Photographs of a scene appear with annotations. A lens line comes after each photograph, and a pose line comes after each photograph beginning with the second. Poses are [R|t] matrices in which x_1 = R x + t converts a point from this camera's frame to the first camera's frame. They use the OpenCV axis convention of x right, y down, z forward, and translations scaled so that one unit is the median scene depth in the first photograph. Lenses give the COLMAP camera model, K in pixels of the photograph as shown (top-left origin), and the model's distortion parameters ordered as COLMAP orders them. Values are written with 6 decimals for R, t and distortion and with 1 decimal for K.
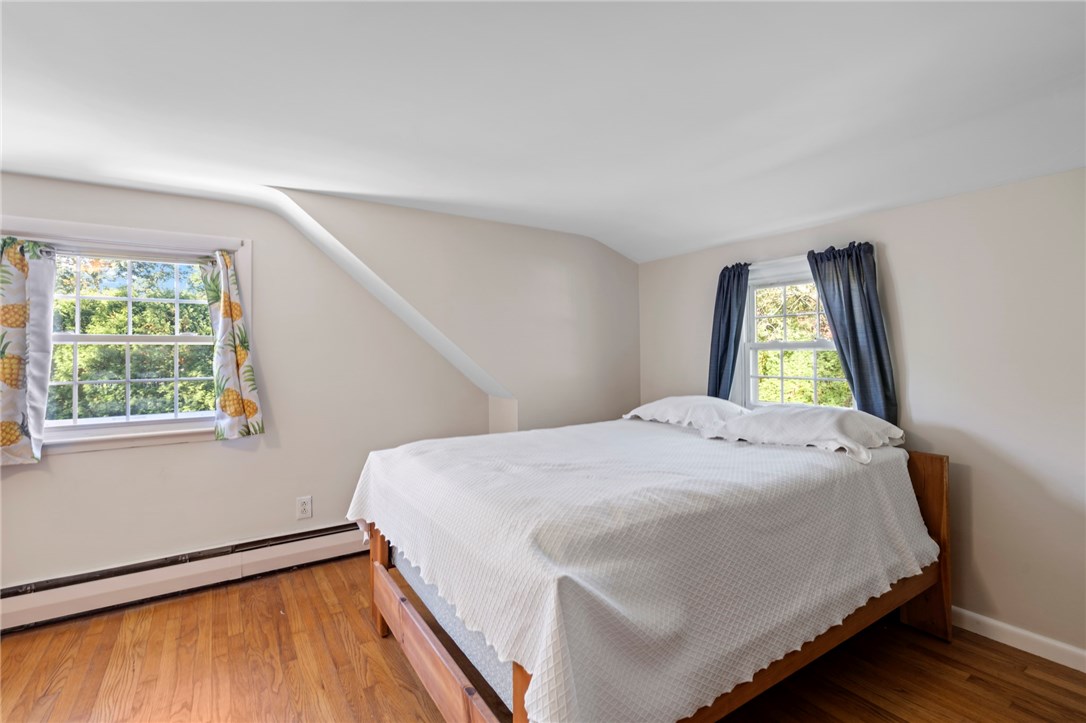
lens RADIAL K [[495.4, 0, 527.7], [0, 495.4, 346.0], [0, 0, 1]] dist [-0.003498, 0.000231]
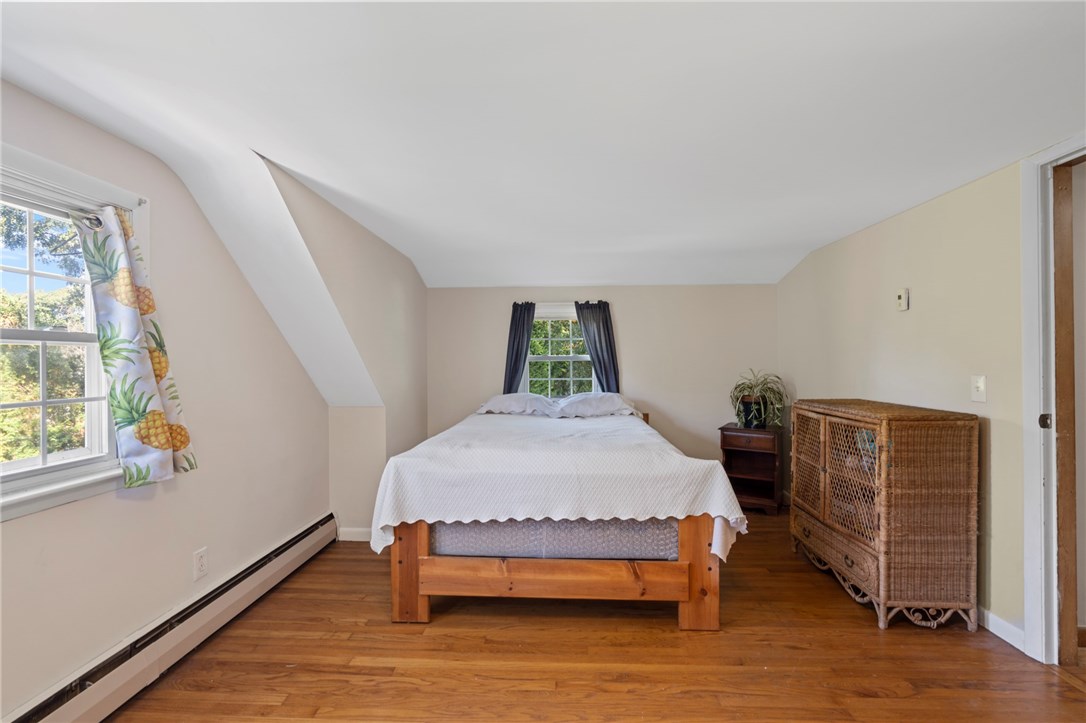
lens RADIAL K [[490.3, 0, 538.7], [0, 490.3, 361.1], [0, 0, 1]] dist [-0.003736, 0.001153]
pose [[0.577791, 0.007493, 0.816150, -0.853620], [-0.007569, 0.999964, -0.003822, 0.014392], [-0.816149, -0.003969, 0.577827, 0.153714]]
